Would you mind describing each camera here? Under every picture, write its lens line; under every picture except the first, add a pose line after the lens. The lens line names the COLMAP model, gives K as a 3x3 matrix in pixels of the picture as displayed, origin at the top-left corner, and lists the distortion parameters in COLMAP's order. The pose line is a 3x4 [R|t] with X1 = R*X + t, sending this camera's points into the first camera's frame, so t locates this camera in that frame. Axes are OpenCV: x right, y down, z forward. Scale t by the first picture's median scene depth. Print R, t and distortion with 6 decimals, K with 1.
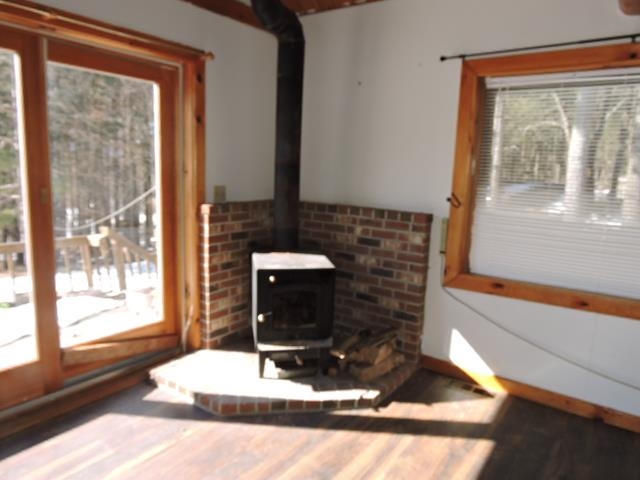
lens RADIAL K [[455.2, 0, 328.8], [0, 455.2, 240.1], [0, 0, 1]] dist [0.004057, -0.008004]
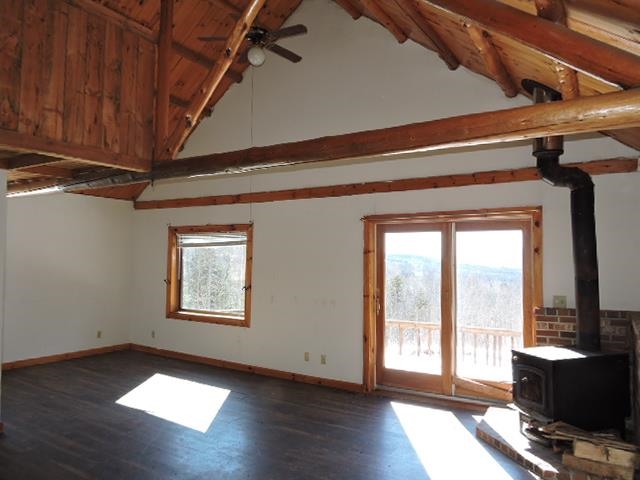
lens RADIAL K [[455.2, 0, 328.8], [0, 455.2, 240.1], [0, 0, 1]] dist [0.004057, -0.008004]
pose [[0.088432, -0.082242, -0.992681, 1.126506], [-0.161232, 0.982261, -0.095742, -0.043202], [0.982947, 0.168519, 0.073604, 0.205396]]
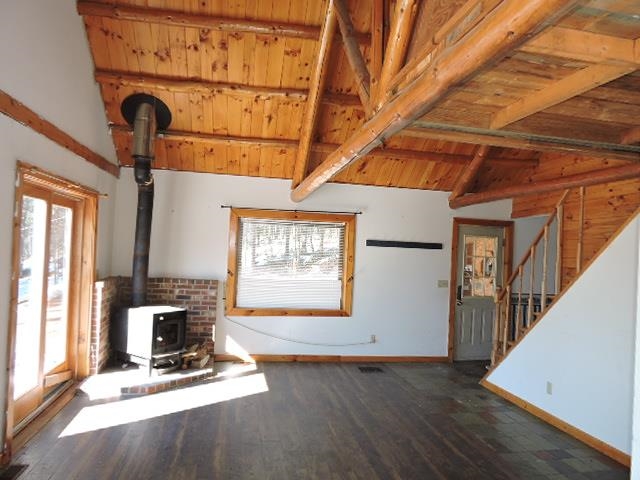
lens RADIAL K [[455.2, 0, 328.8], [0, 455.2, 240.1], [0, 0, 1]] dist [0.004057, -0.008004]
pose [[0.672095, 0.012997, 0.740351, -0.918110], [0.094946, 0.990080, -0.103573, 0.022475], [-0.734353, 0.139904, 0.664194, -0.704704]]
